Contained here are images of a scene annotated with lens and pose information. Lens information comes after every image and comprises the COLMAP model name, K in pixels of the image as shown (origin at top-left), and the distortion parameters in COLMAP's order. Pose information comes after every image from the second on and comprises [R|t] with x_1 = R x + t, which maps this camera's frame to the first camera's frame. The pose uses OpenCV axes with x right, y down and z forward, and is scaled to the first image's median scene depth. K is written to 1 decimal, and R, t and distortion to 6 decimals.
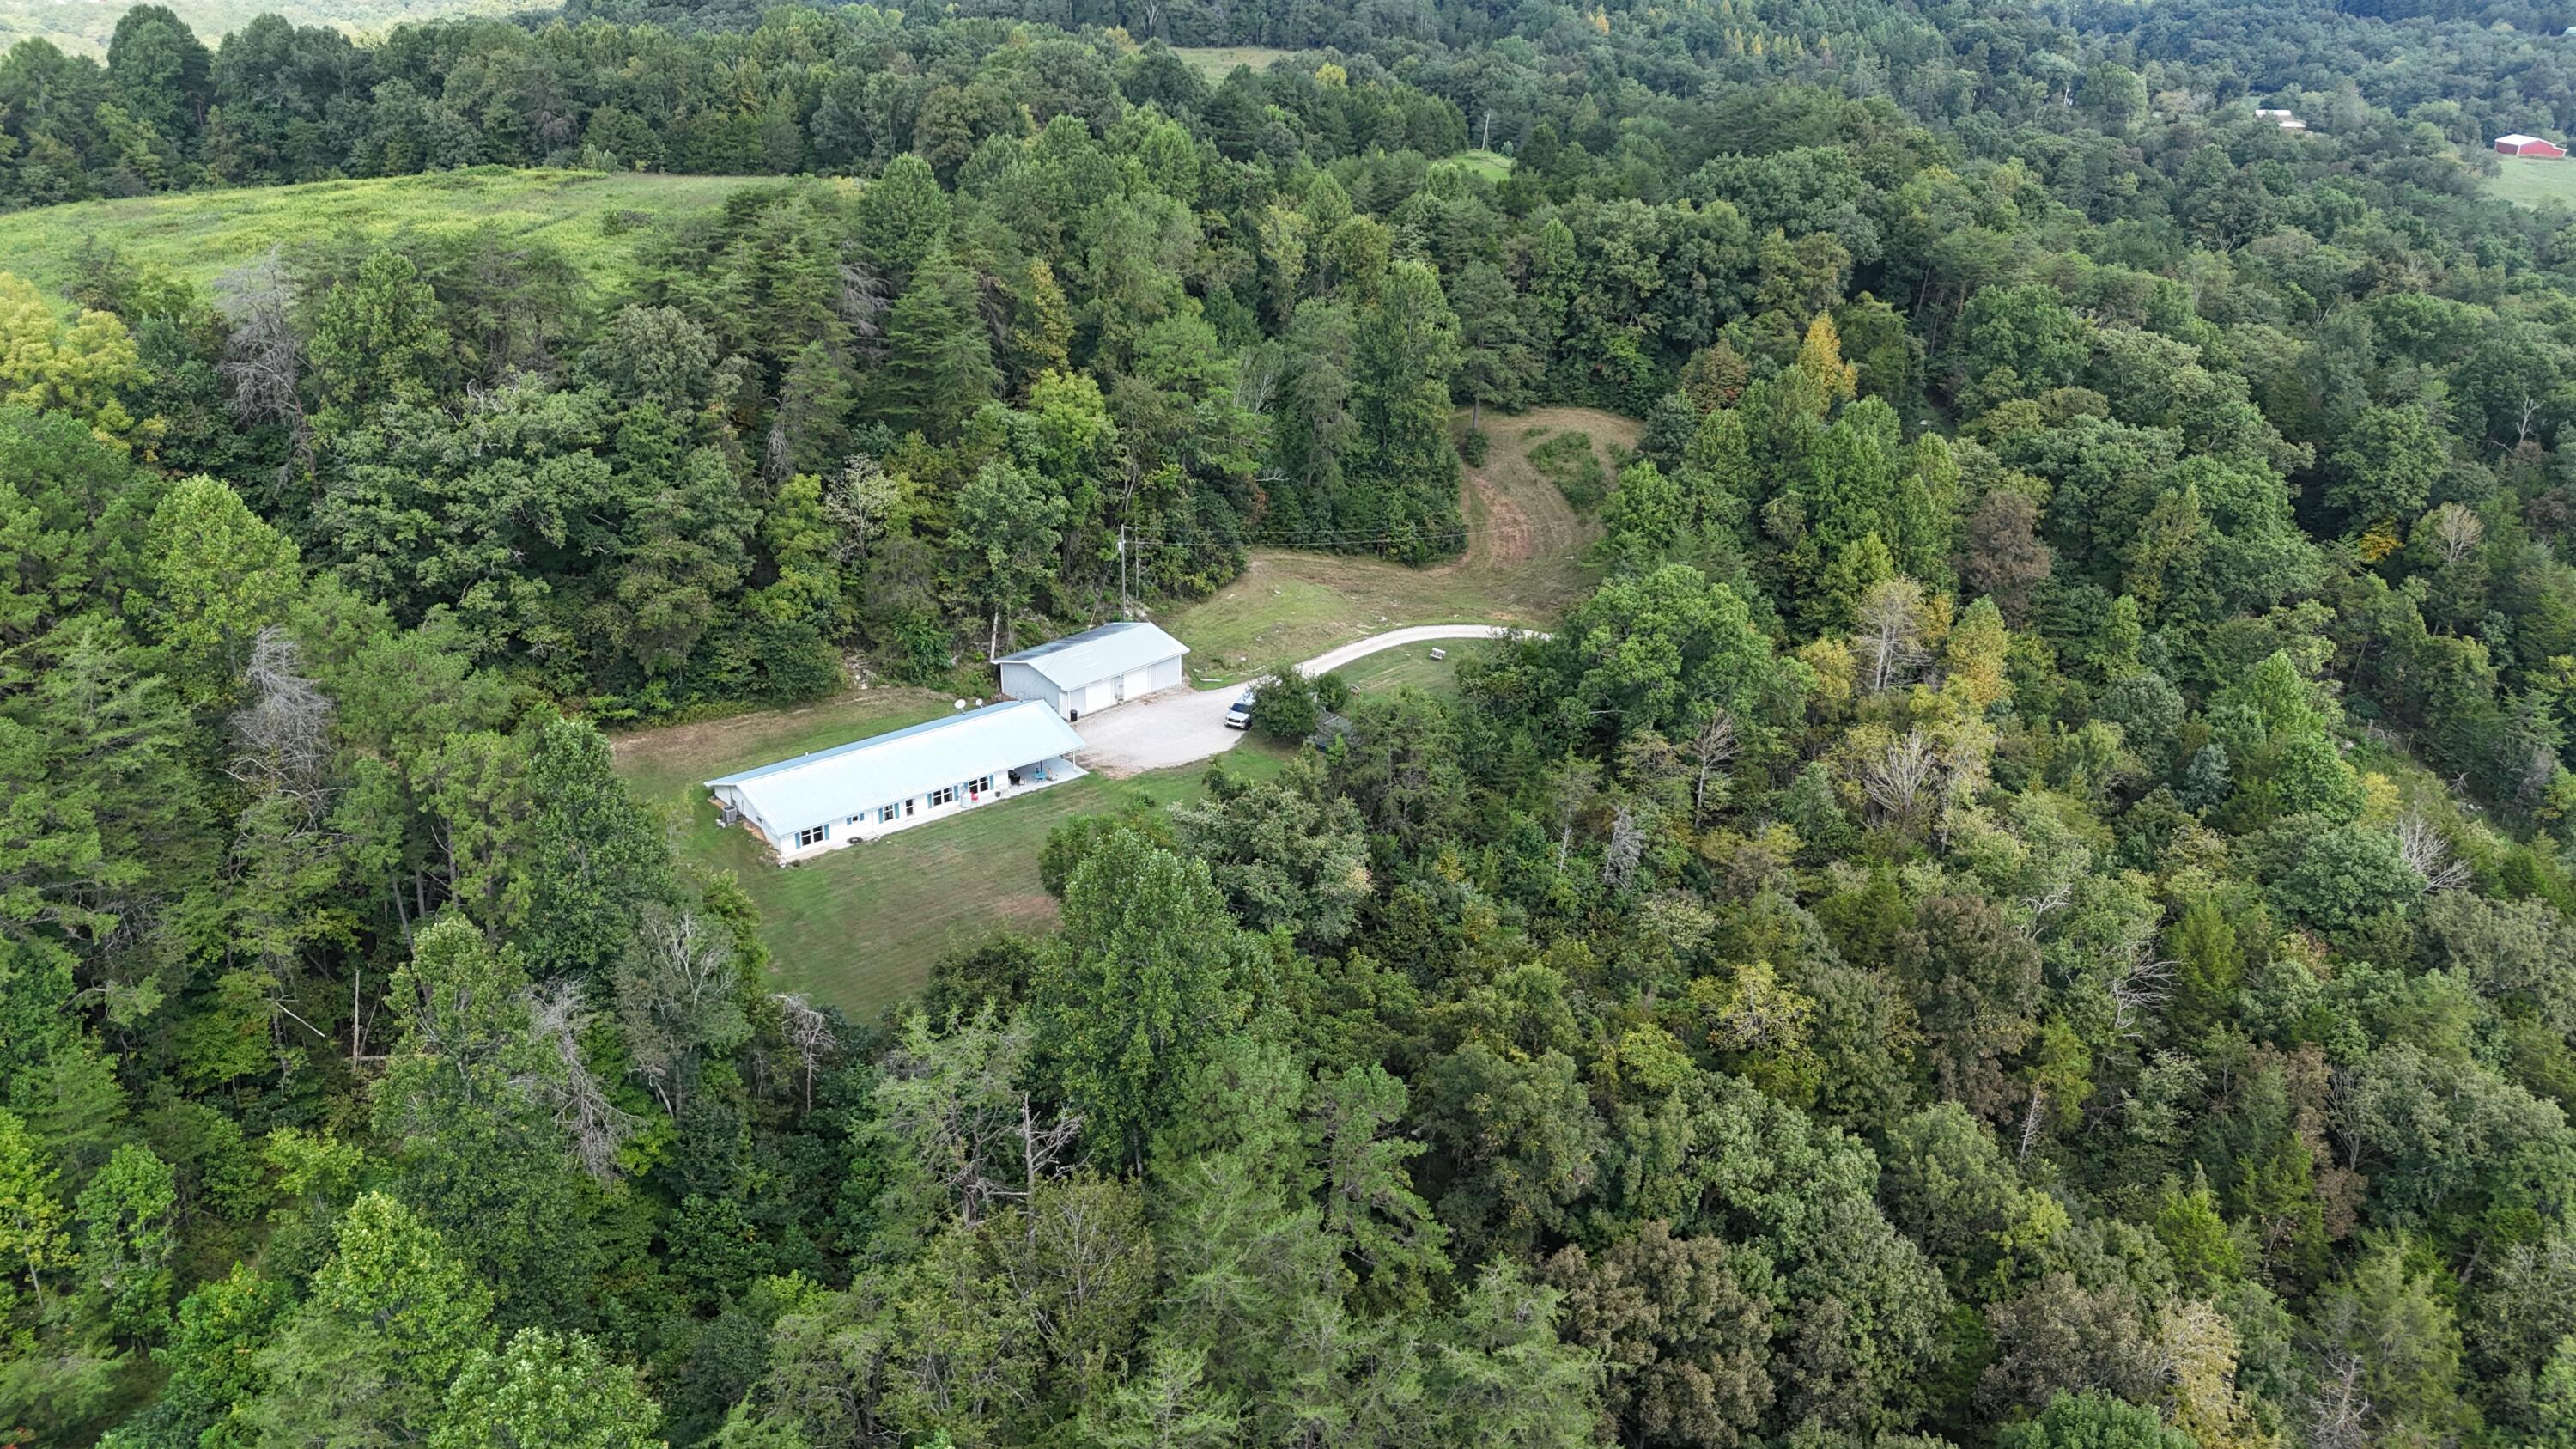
lens RADIAL K [[1902.3, 0, 1297.2], [0, 1902.3, 722.0], [0, 0, 1]] dist [0.073766, -0.071931]
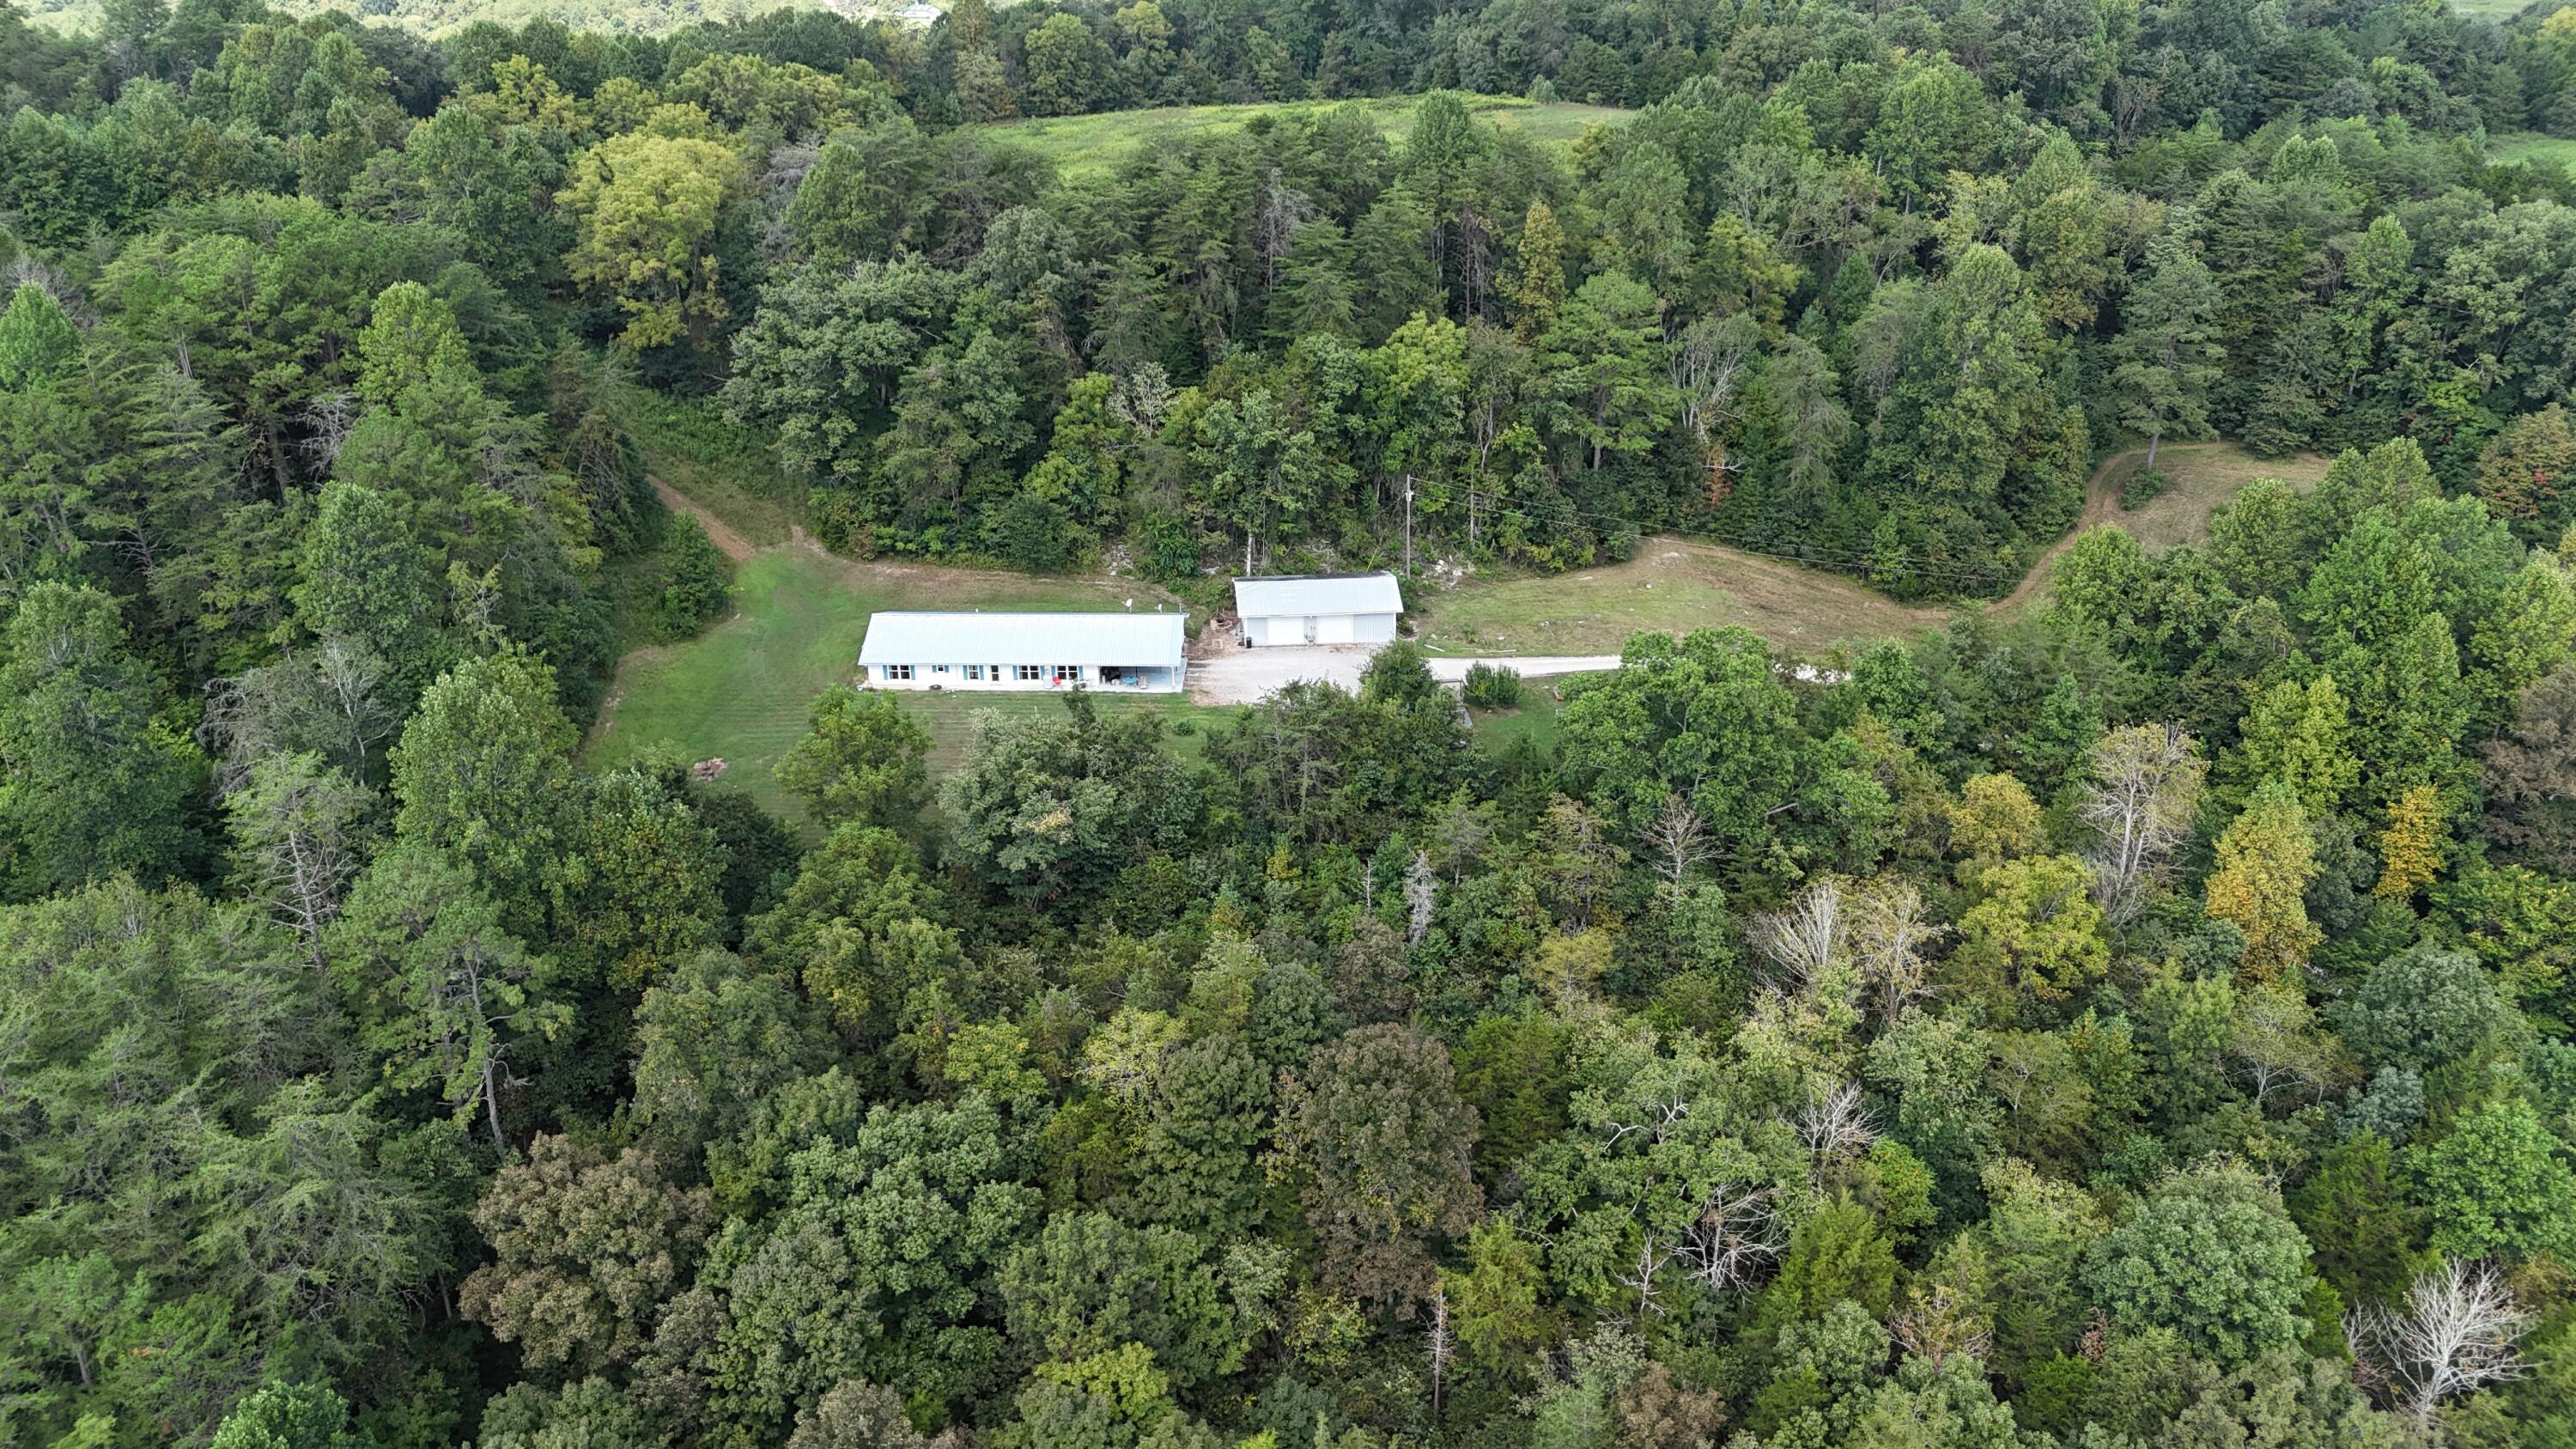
lens RADIAL K [[1902.3, 0, 1296.4], [0, 1902.3, 740.9], [0, 0, 1]] dist [0.073766, -0.071931]
pose [[0.735296, 0.261112, -0.625428, 0.560529], [-0.236890, 0.963617, 0.123800, -0.085678], [0.634998, 0.057128, 0.770398, 0.227600]]
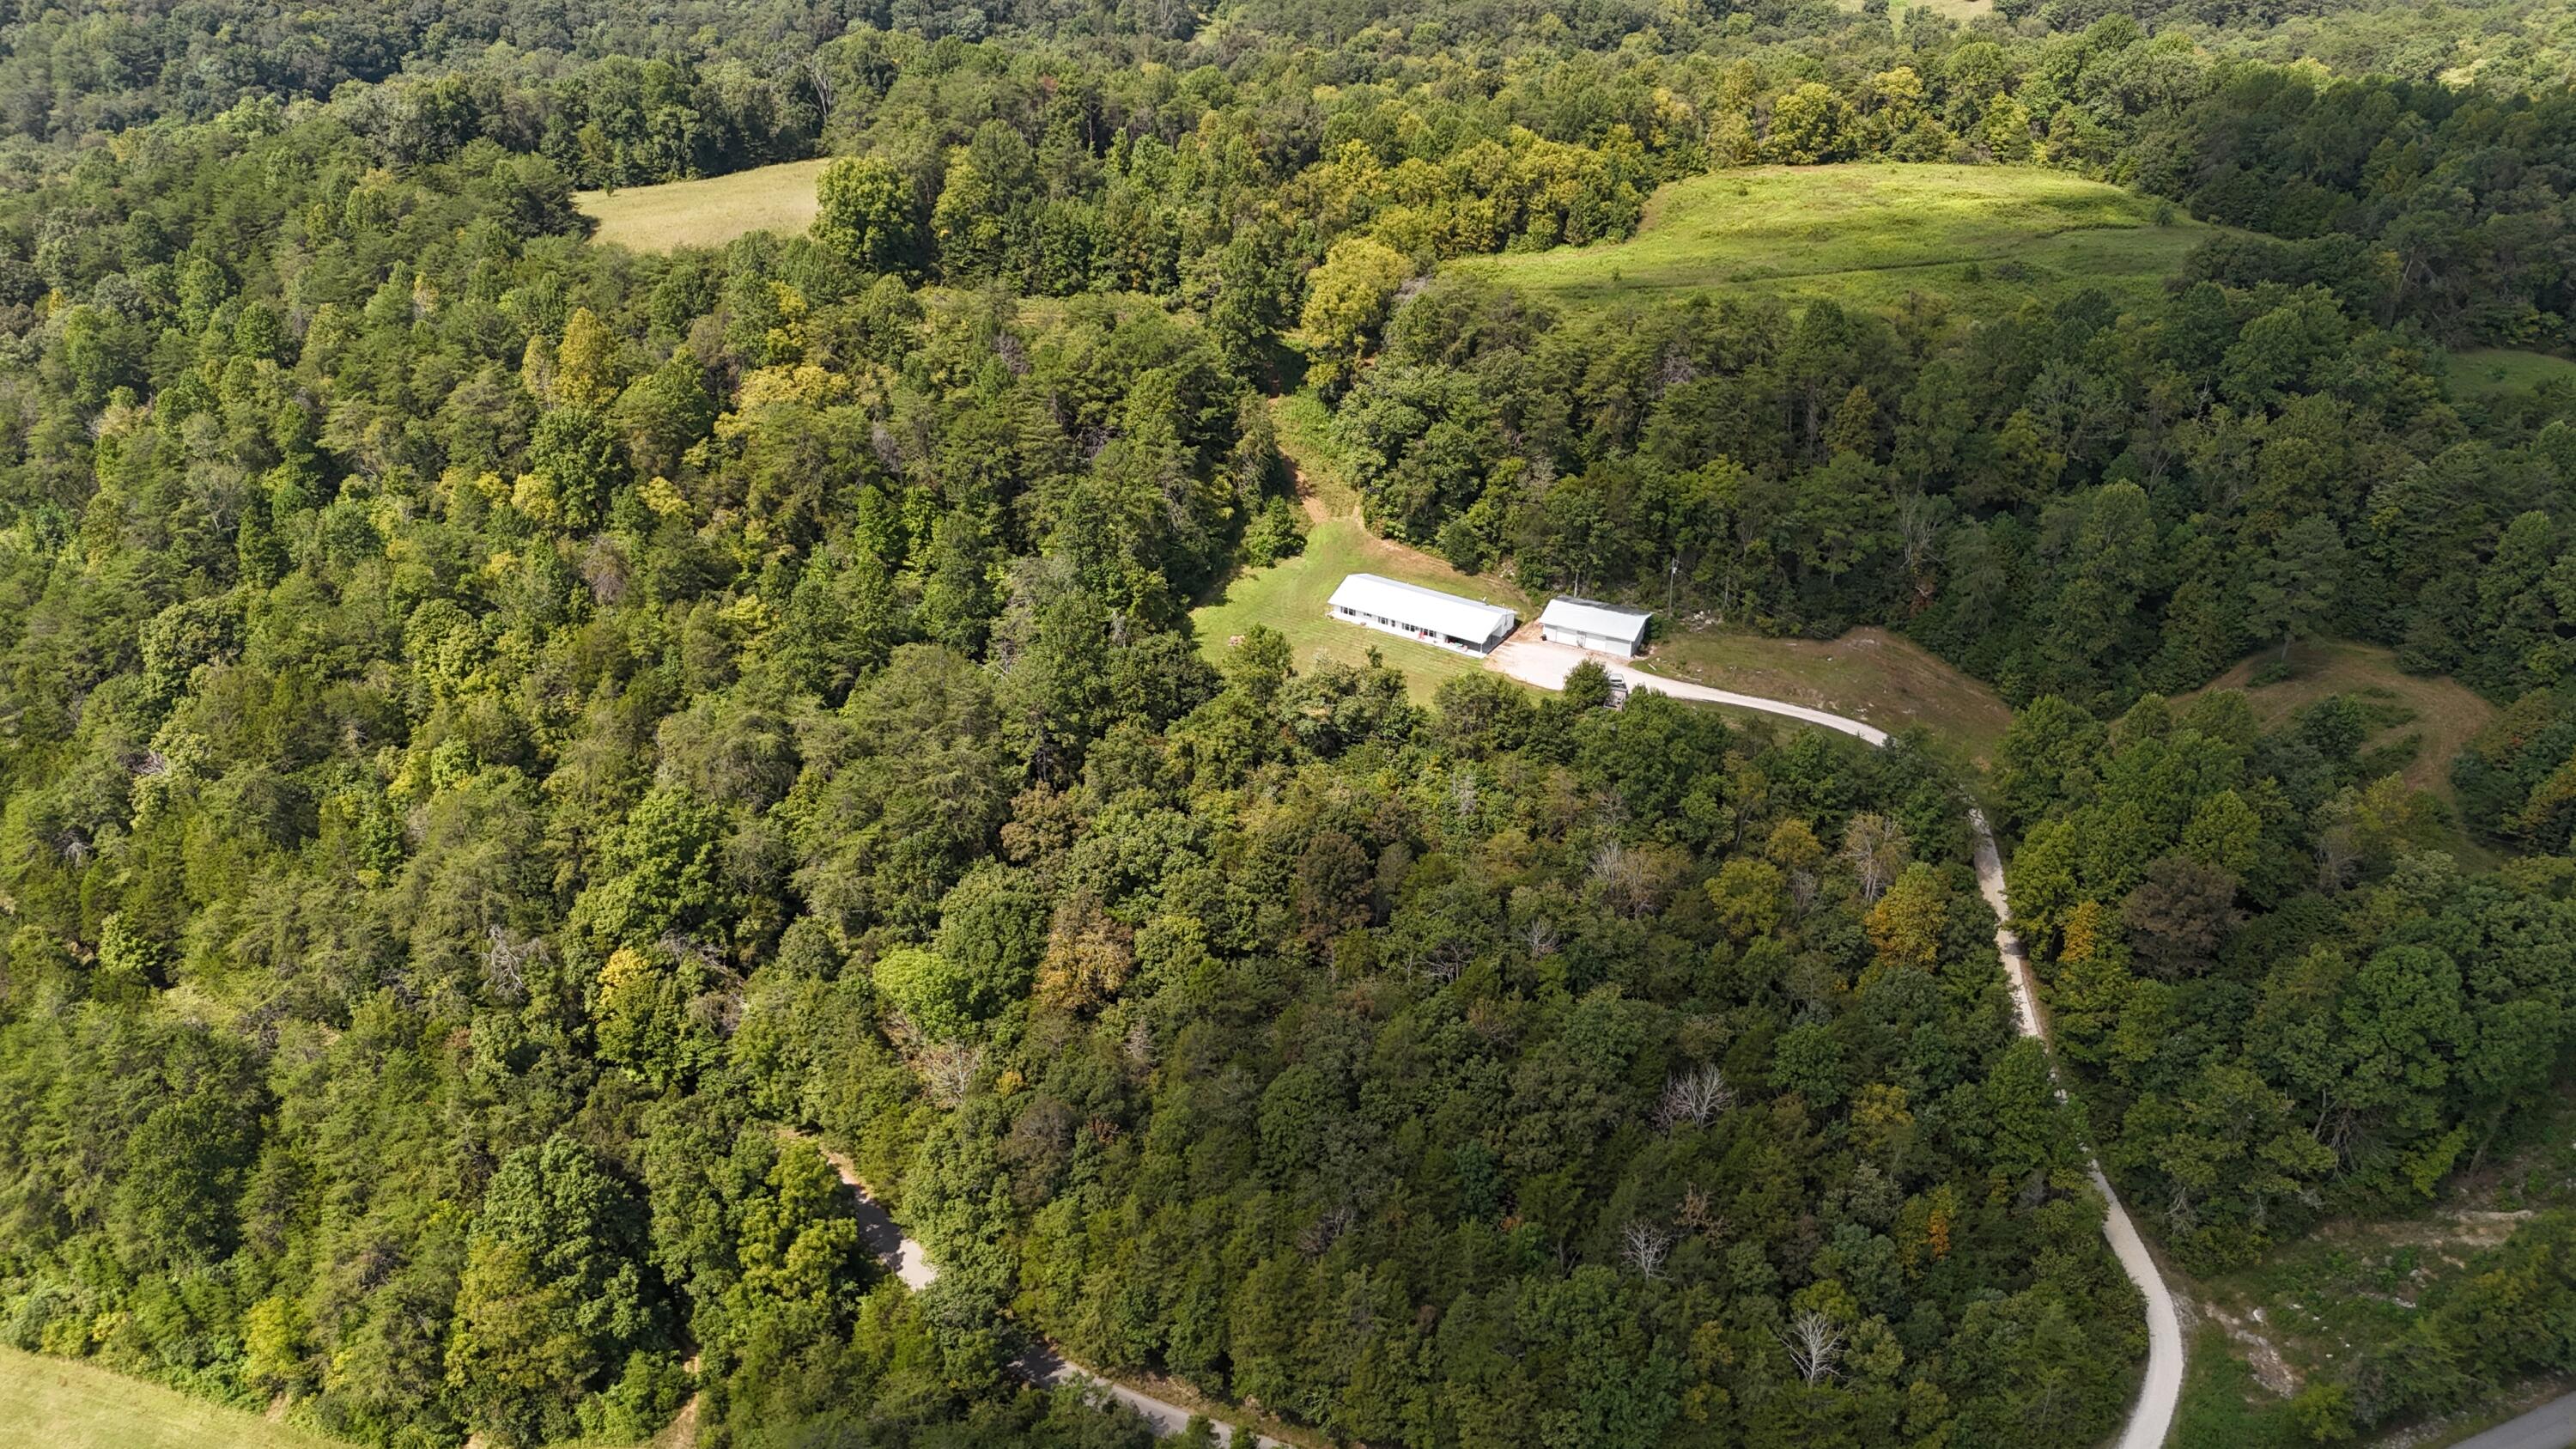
lens RADIAL K [[1902.3, 0, 1266.6], [0, 1902.3, 737.2], [0, 0, 1]] dist [0.073766, -0.071931]
pose [[0.267952, 0.456178, -0.848589, 1.334509], [-0.348615, 0.867022, 0.356008, -0.456143], [0.898148, 0.200438, 0.391350, 0.110944]]
